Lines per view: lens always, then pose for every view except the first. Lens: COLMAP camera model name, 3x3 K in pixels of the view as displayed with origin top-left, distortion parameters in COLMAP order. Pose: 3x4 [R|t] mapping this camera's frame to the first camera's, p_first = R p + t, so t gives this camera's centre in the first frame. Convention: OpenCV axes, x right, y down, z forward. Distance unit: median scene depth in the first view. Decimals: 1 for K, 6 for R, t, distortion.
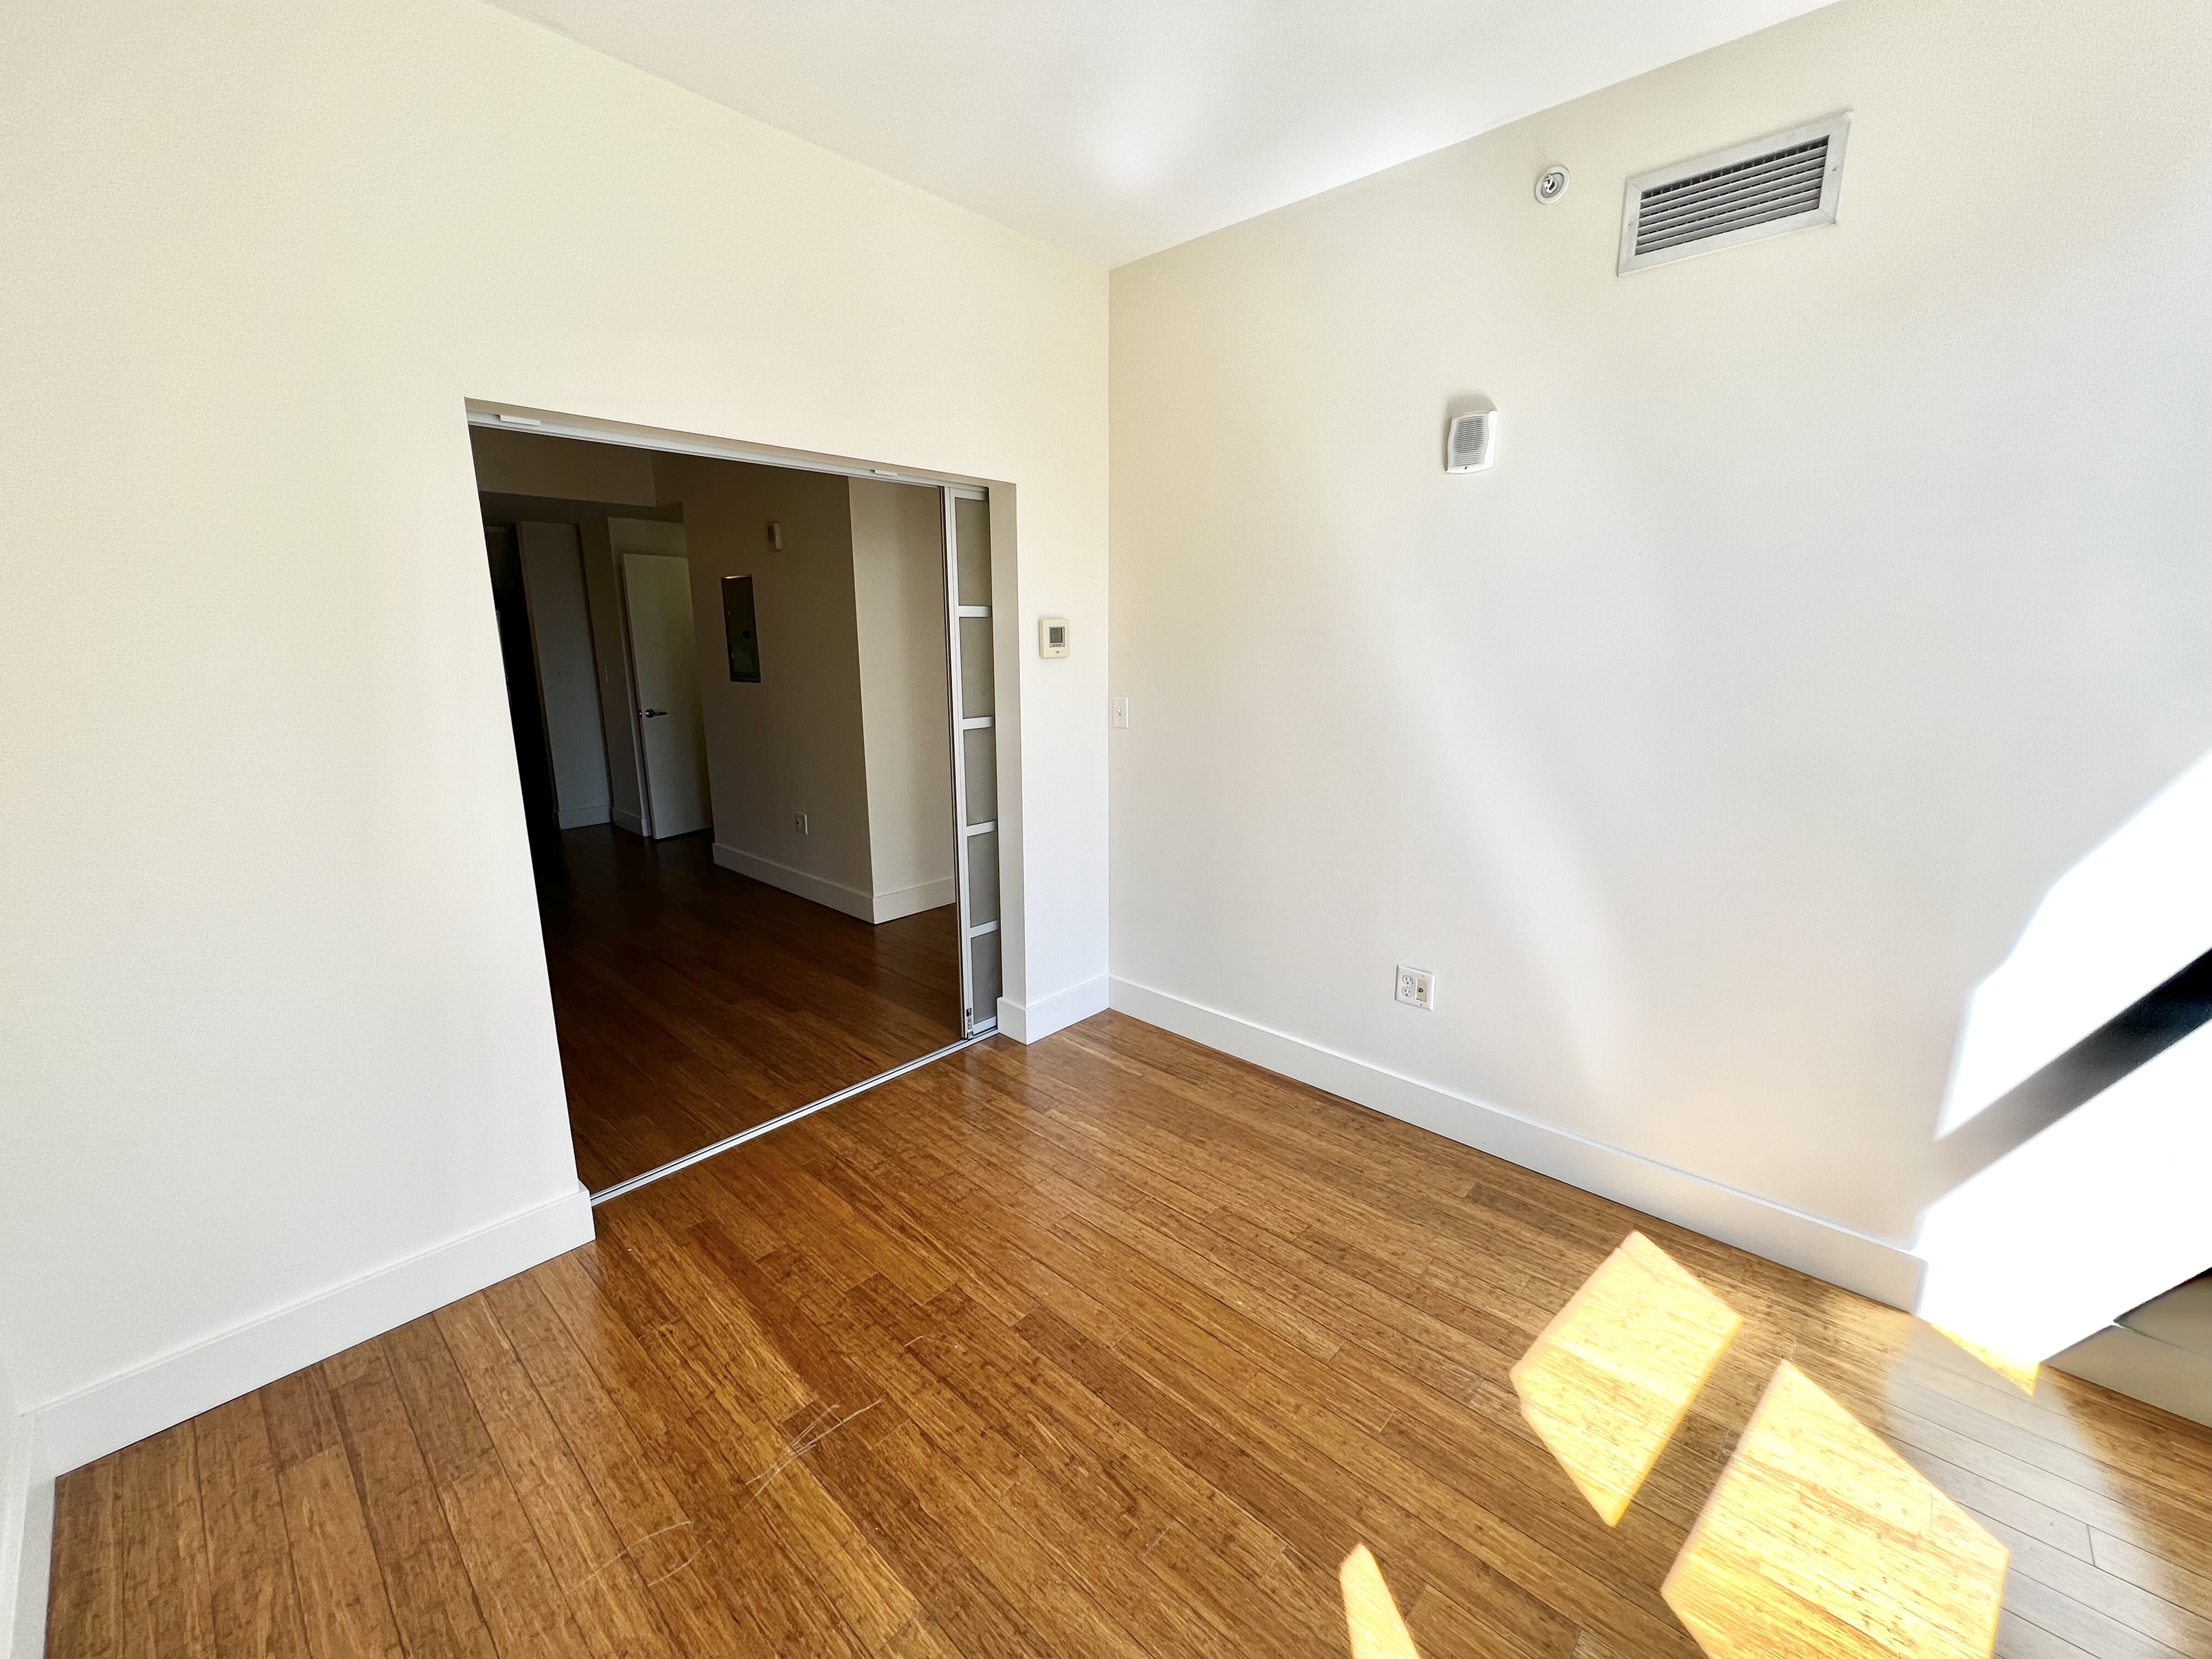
lens RADIAL K [[897.2, 0, 1106.0], [0, 897.2, 829.5], [0, 0, 1]] dist [-0.000003, 0.000010]
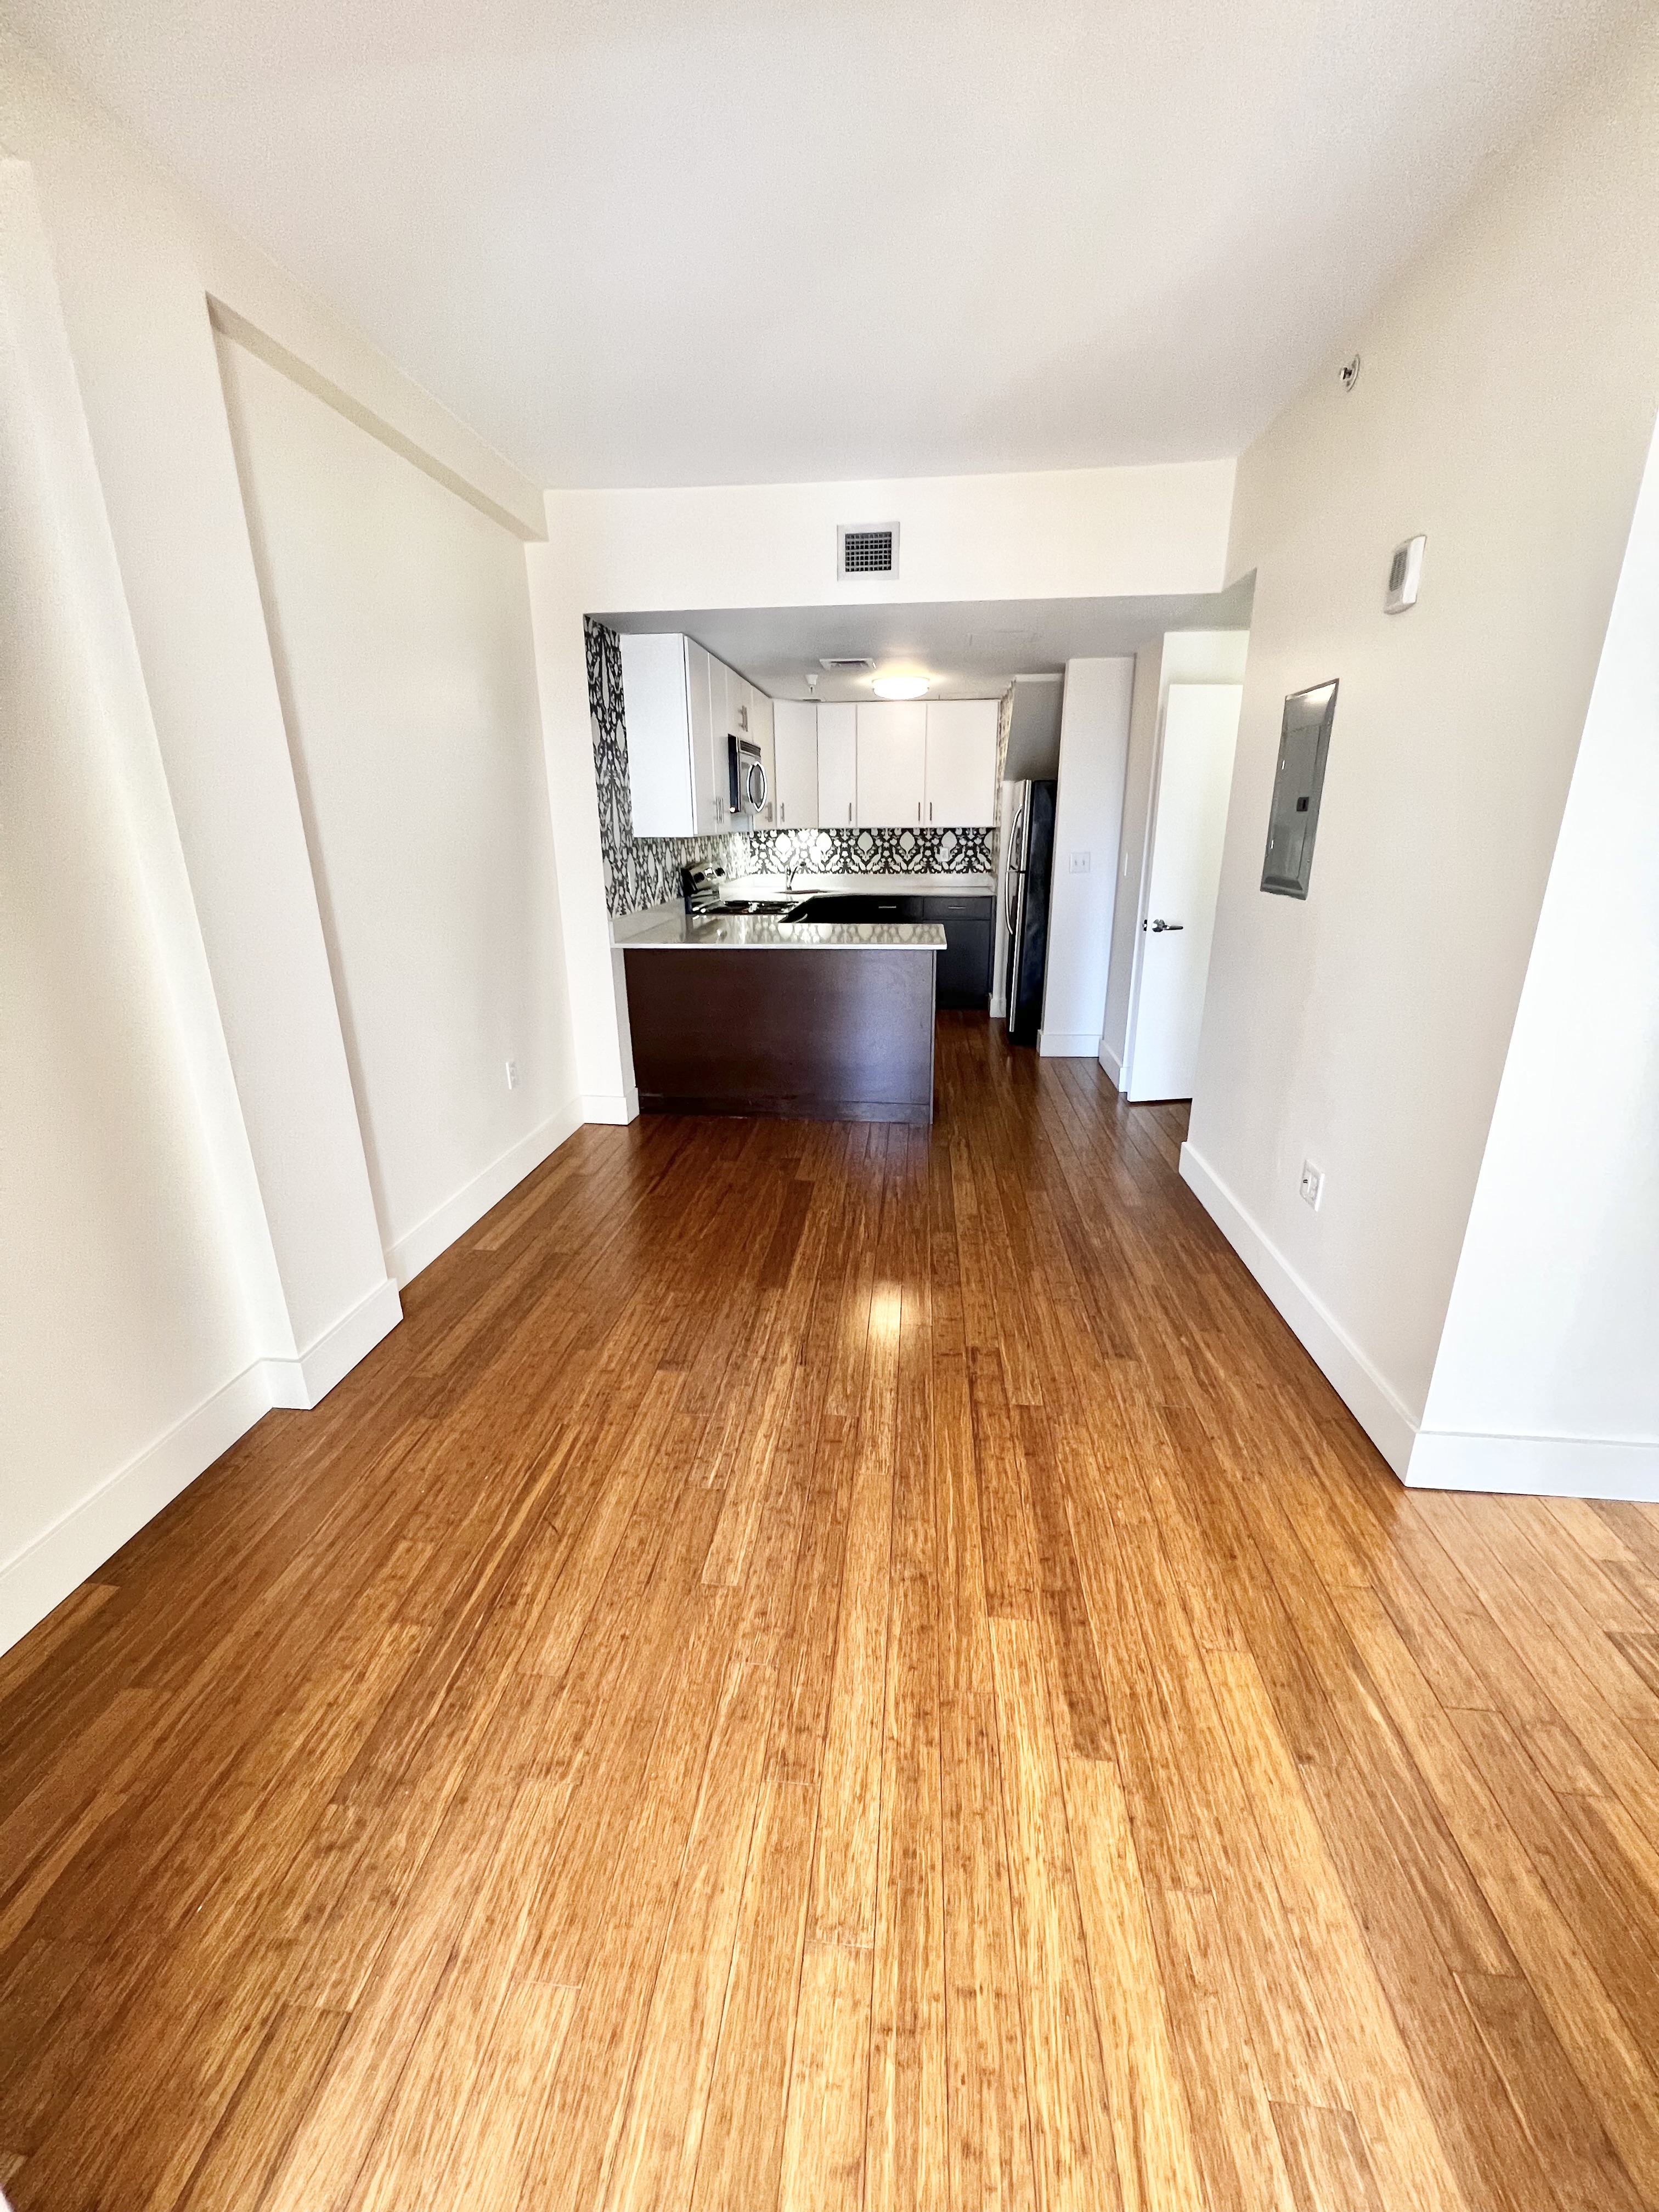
lens RADIAL K [[886.4, 0, 829.5], [0, 886.4, 1106.0], [0, 0, 1]] dist [-0.000883, -0.000163]
pose [[0.602568, 0.243987, -0.759857, -0.164471], [-0.165584, 0.969623, 0.180034, -0.117580], [0.780701, 0.017337, 0.624664, 0.580635]]
